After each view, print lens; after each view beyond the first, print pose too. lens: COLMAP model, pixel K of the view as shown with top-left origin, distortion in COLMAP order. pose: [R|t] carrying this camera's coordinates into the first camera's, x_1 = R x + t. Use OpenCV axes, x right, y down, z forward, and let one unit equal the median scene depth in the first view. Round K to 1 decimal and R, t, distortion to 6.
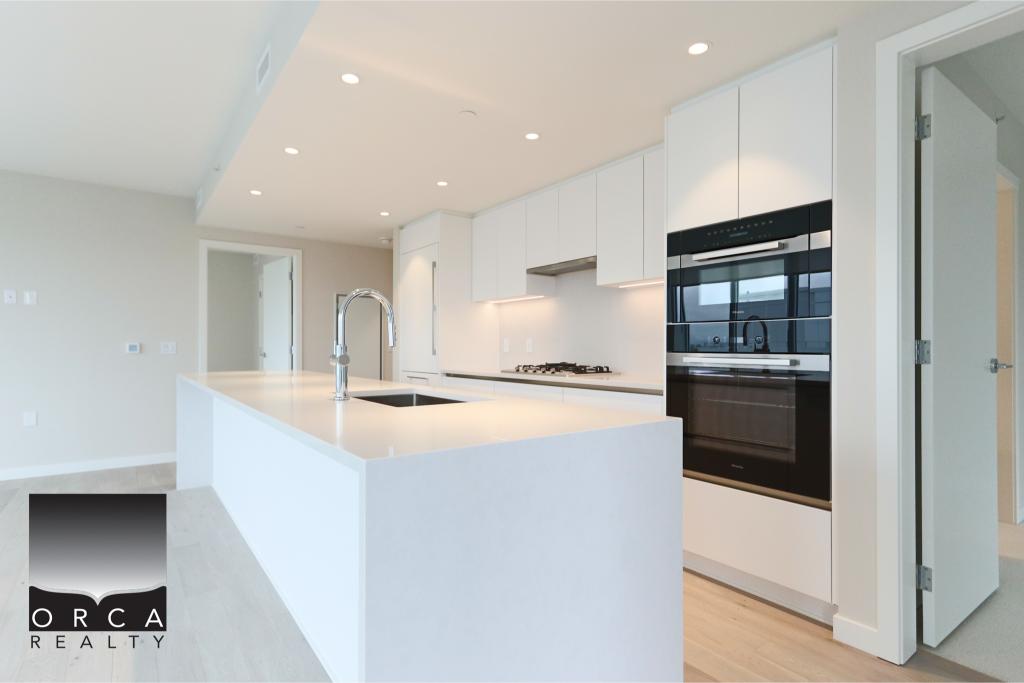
lens RADIAL K [[524.0, 0, 494.0], [0, 524.0, 348.6], [0, 0, 1]] dist [0.016084, -0.004125]
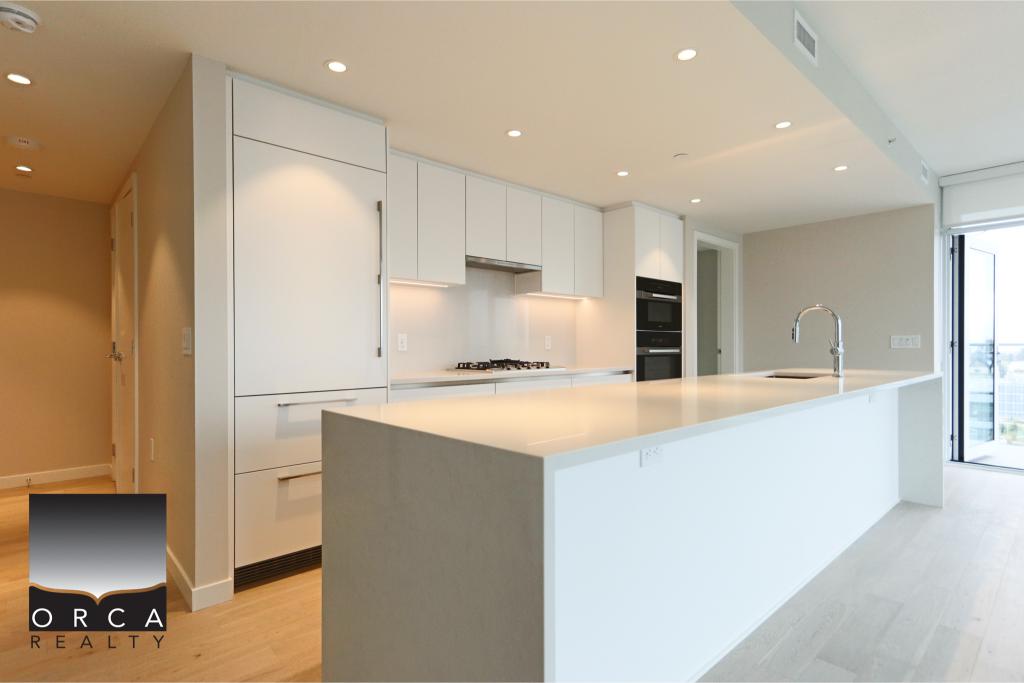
lens RADIAL K [[522.1, 0, 509.1], [0, 522.1, 343.2], [0, 0, 1]] dist [0.006074, 0.000999]
pose [[-0.129014, 0.005447, 0.991628, -0.850451], [0.005562, 0.999973, -0.004770, 0.000227], [-0.991627, 0.004900, -0.129041, 1.086000]]
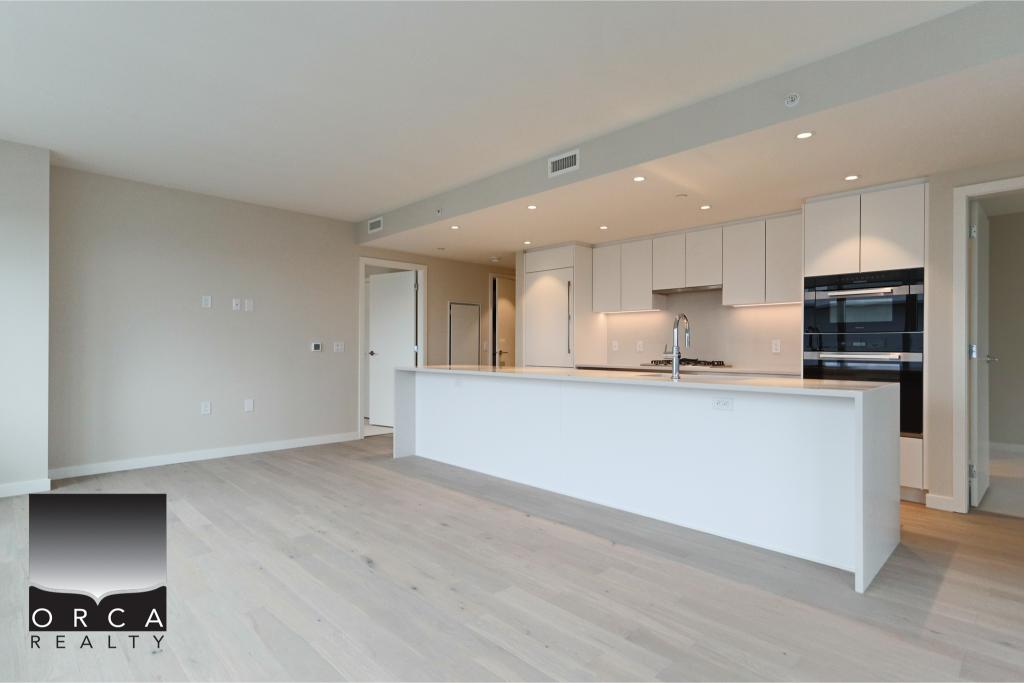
lens RADIAL K [[524.0, 0, 495.5], [0, 524.0, 347.4], [0, 0, 1]] dist [0.016084, -0.004125]
pose [[0.990383, 0.003214, 0.138319, -0.554827], [-0.003132, 0.999995, -0.000811, -0.000452], [-0.138321, 0.000370, 0.990387, -0.310840]]
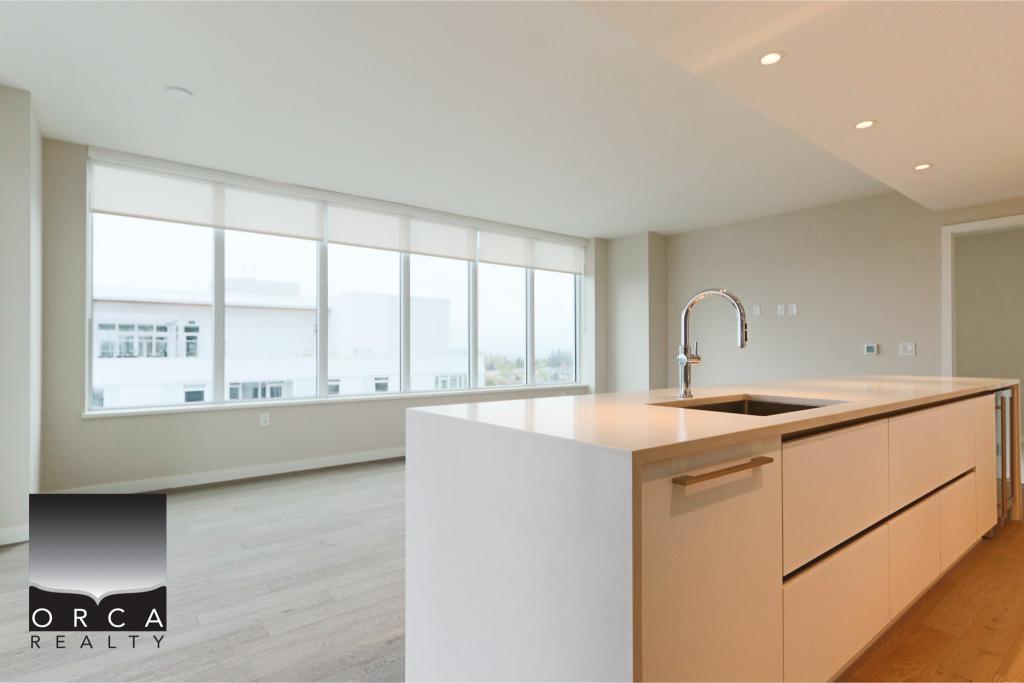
lens RADIAL K [[524.0, 0, 506.2], [0, 524.0, 344.7], [0, 0, 1]] dist [0.016084, -0.004125]
pose [[0.044271, -0.008213, -0.998986, 0.398964], [0.003980, 0.999960, -0.008045, -0.005360], [0.999012, -0.003619, 0.044302, 0.297071]]
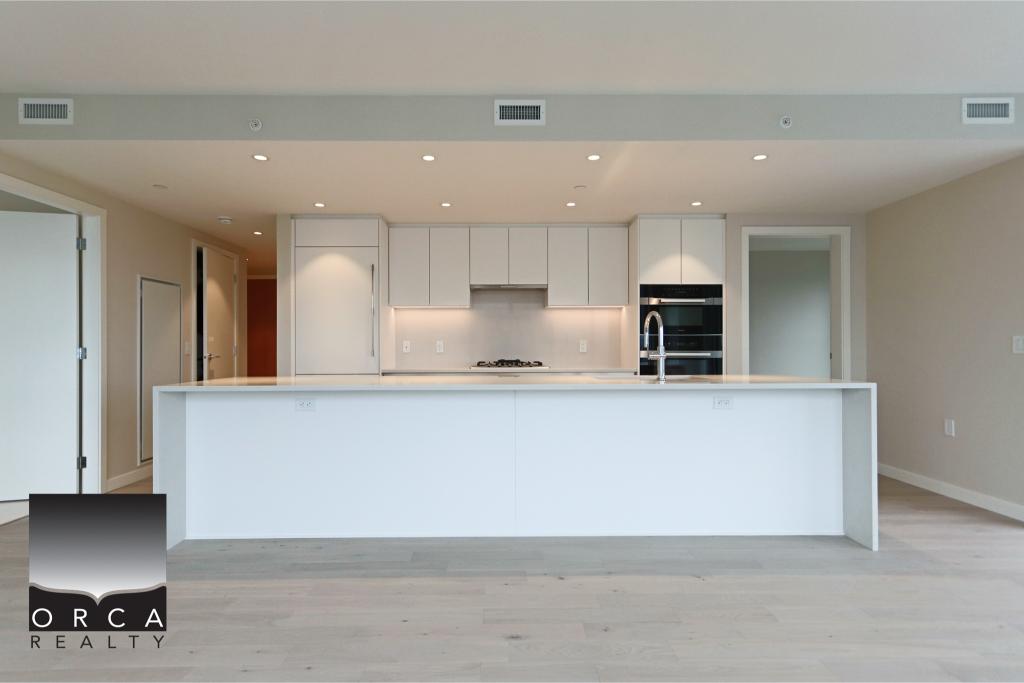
lens RADIAL K [[524.0, 0, 501.1], [0, 524.0, 347.0], [0, 0, 1]] dist [0.016084, -0.004125]
pose [[0.569474, 0.000550, 0.822009, -0.951507], [0.004524, 0.999983, -0.003803, -0.000272], [-0.821997, 0.005884, 0.569462, 0.247627]]
